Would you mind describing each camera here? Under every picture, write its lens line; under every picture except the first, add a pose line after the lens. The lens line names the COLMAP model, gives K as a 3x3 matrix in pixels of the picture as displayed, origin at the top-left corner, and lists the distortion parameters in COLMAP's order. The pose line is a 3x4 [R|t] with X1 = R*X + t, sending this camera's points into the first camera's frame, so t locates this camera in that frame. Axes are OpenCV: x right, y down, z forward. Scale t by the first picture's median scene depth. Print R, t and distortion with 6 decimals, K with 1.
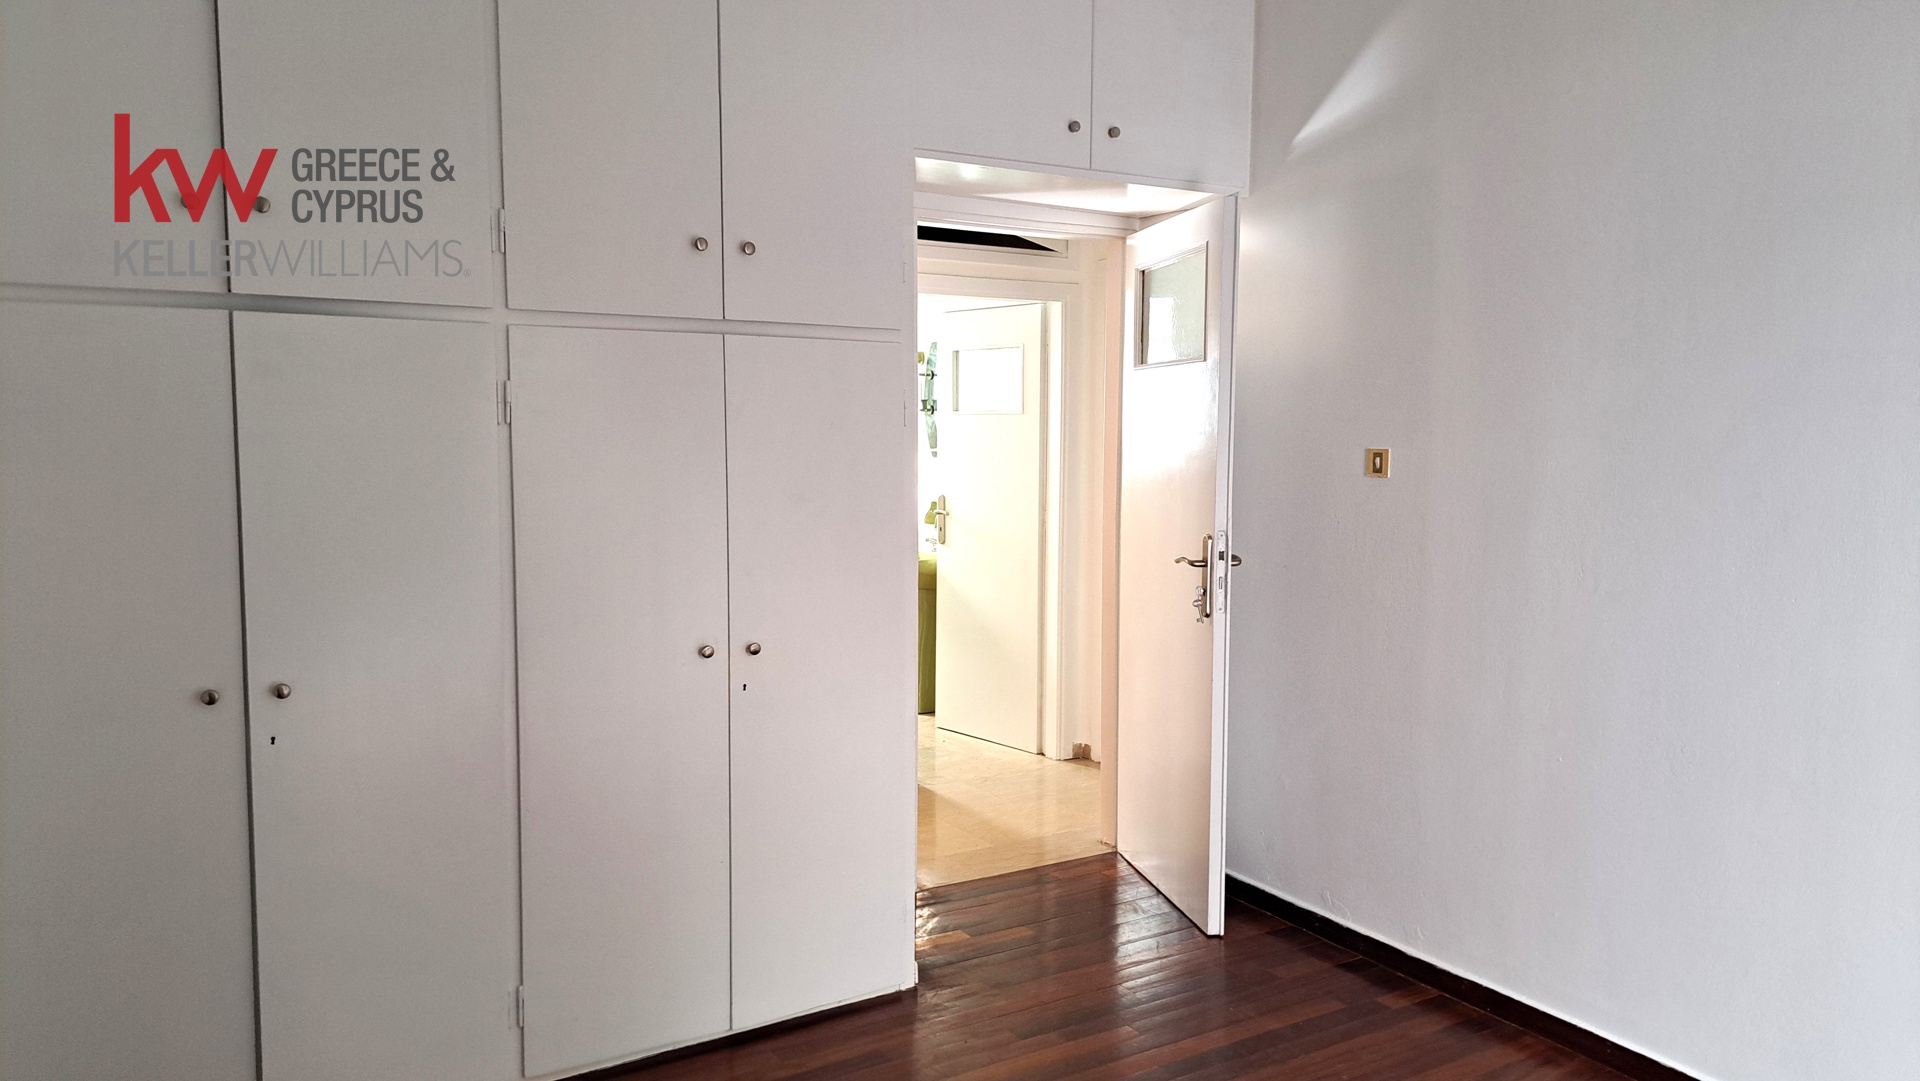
lens RADIAL K [[1418.9, 0, 960.1], [0, 1418.9, 534.8], [0, 0, 1]] dist [0.119092, -0.036507]
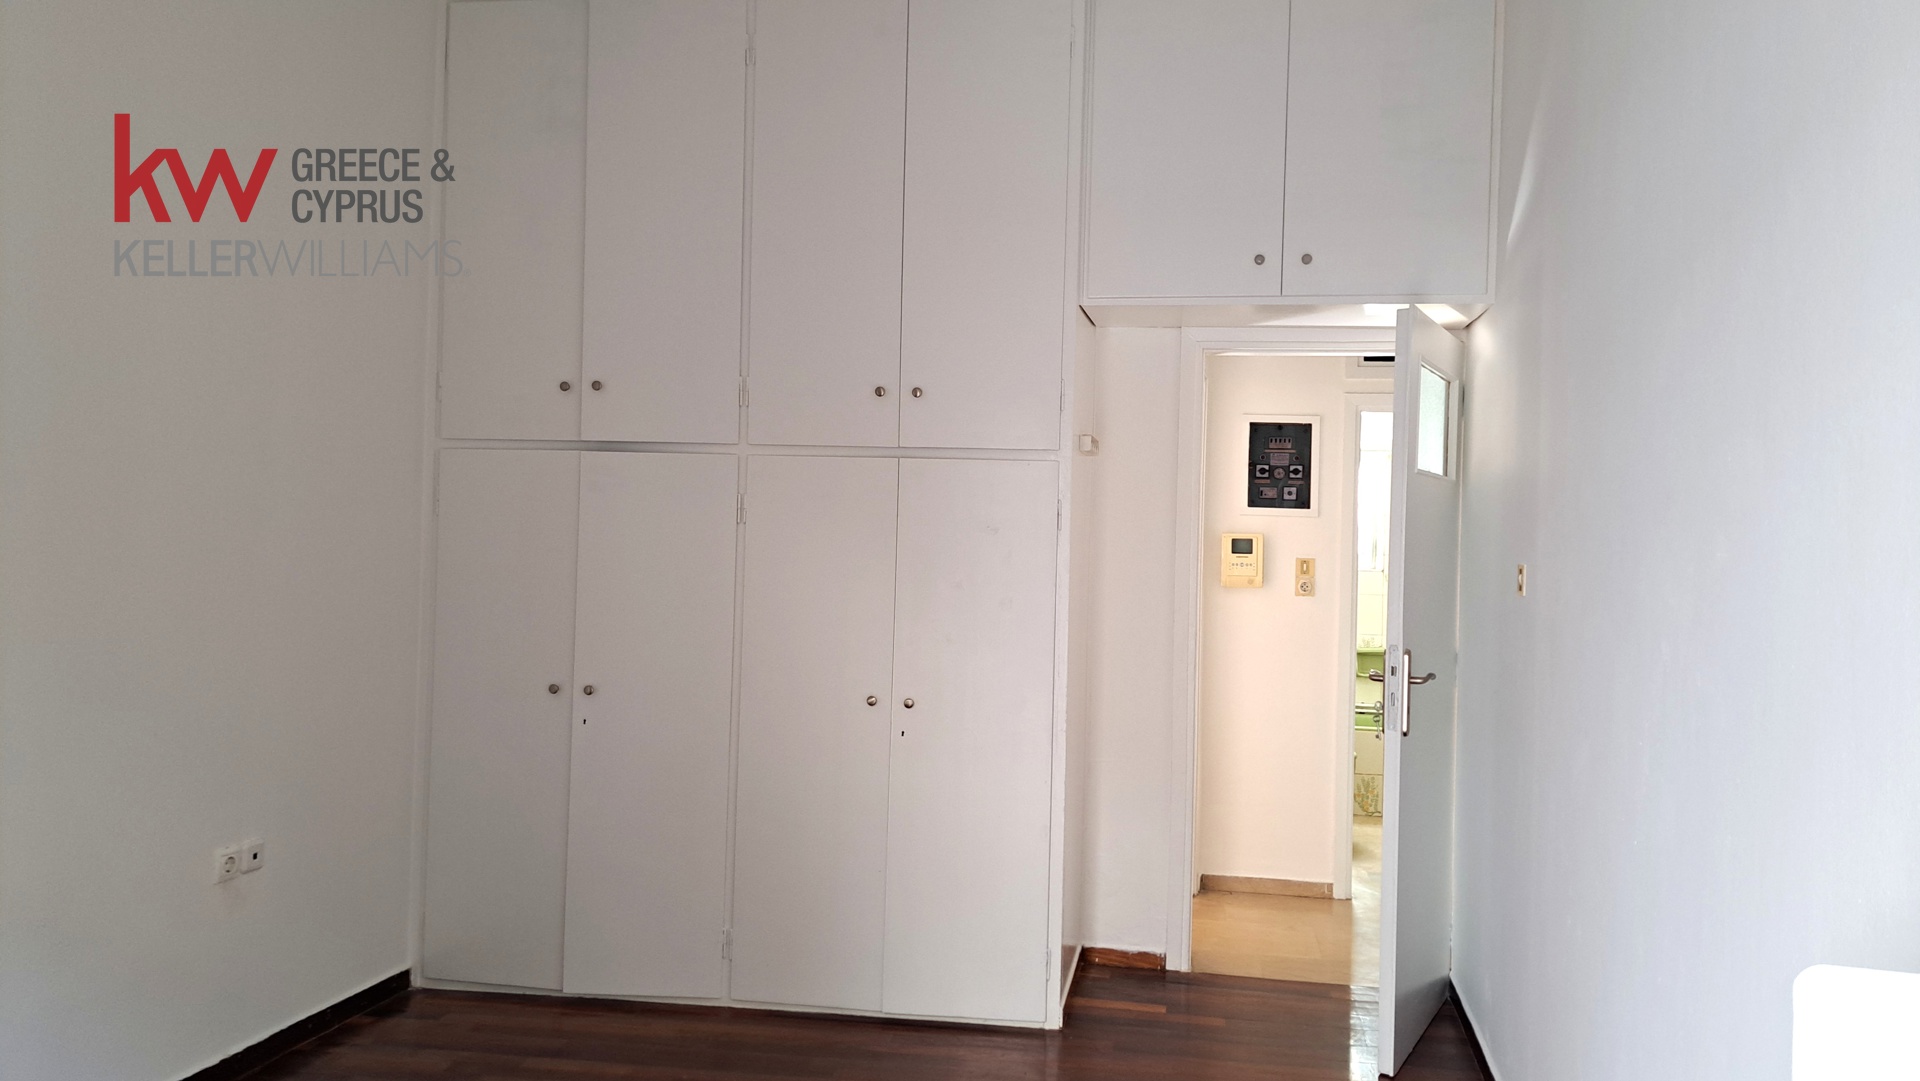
lens RADIAL K [[1418.9, 0, 964.2], [0, 1418.9, 546.1], [0, 0, 1]] dist [0.119092, -0.036507]
pose [[0.746238, 0.021329, -0.665337, 0.745767], [-0.076740, 0.995579, -0.054155, 0.005259], [0.661241, 0.091471, 0.744576, 0.083931]]
